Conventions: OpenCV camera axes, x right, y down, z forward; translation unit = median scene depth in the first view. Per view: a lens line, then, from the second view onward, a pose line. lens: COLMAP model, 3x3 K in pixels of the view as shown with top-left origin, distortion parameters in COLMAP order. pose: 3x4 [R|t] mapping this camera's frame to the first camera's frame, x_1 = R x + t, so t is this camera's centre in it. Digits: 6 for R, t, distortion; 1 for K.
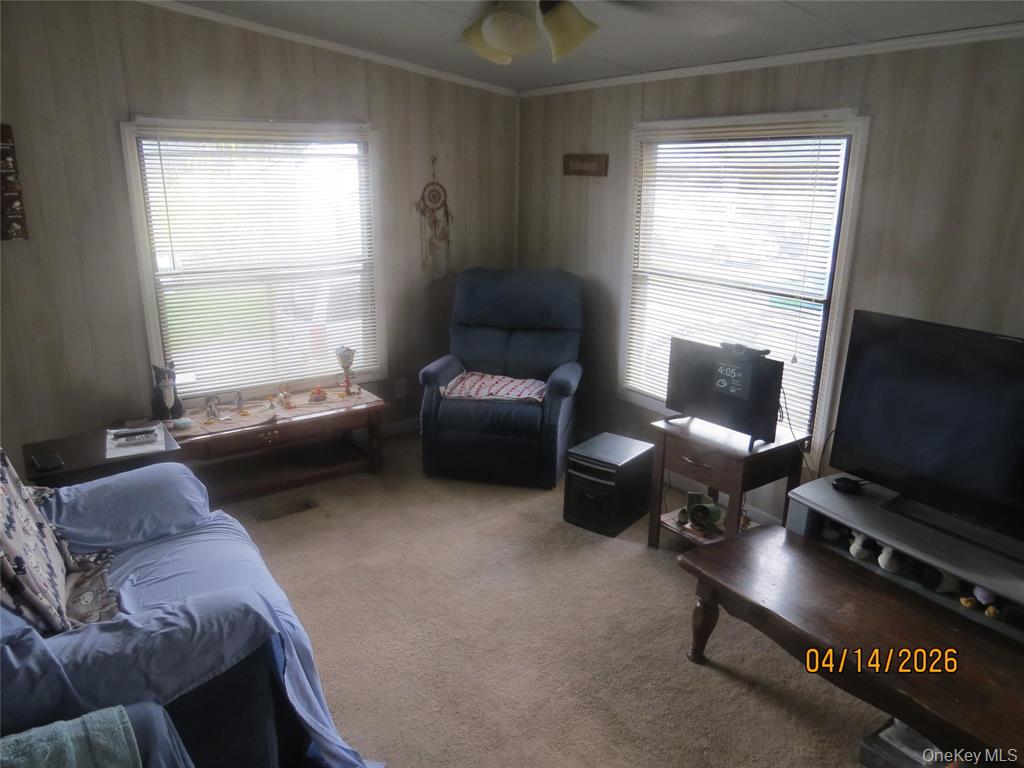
lens RADIAL K [[741.6, 0, 519.7], [0, 741.6, 390.5], [0, 0, 1]] dist [-0.022017, 0.011257]
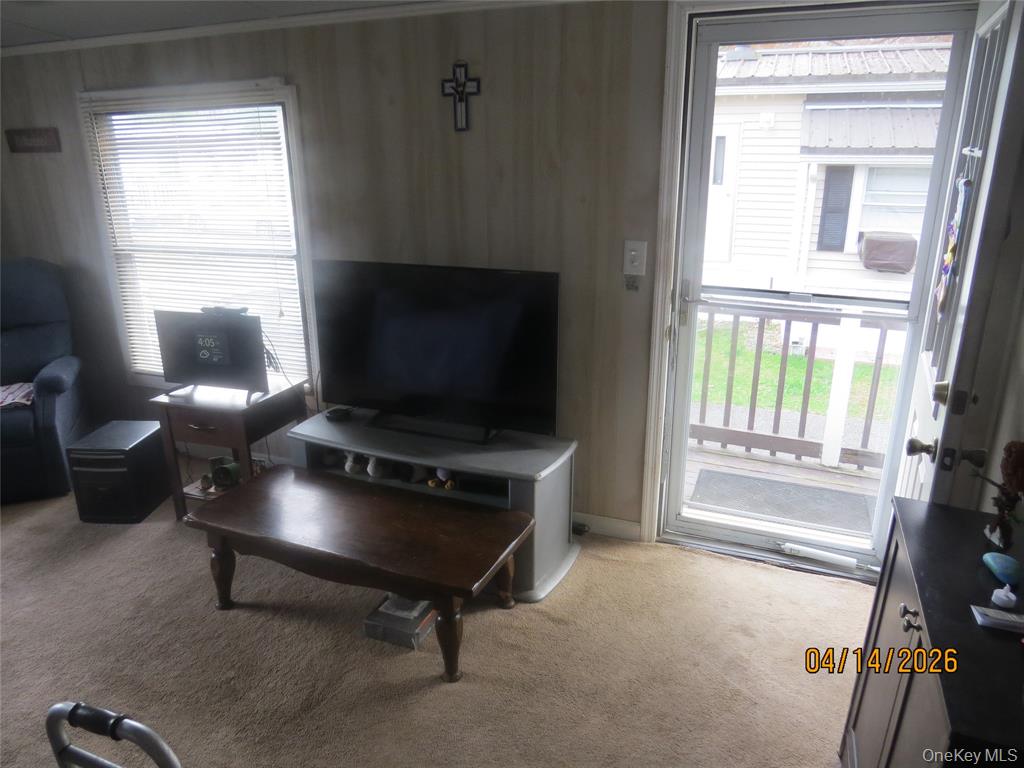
lens RADIAL K [[741.6, 0, 505.3], [0, 741.6, 382.0], [0, 0, 1]] dist [-0.022017, 0.011257]
pose [[0.837457, -0.204437, 0.506825, 0.083608], [0.189204, 0.978503, 0.082062, 0.030948], [-0.512706, 0.027170, 0.858134, -0.095180]]
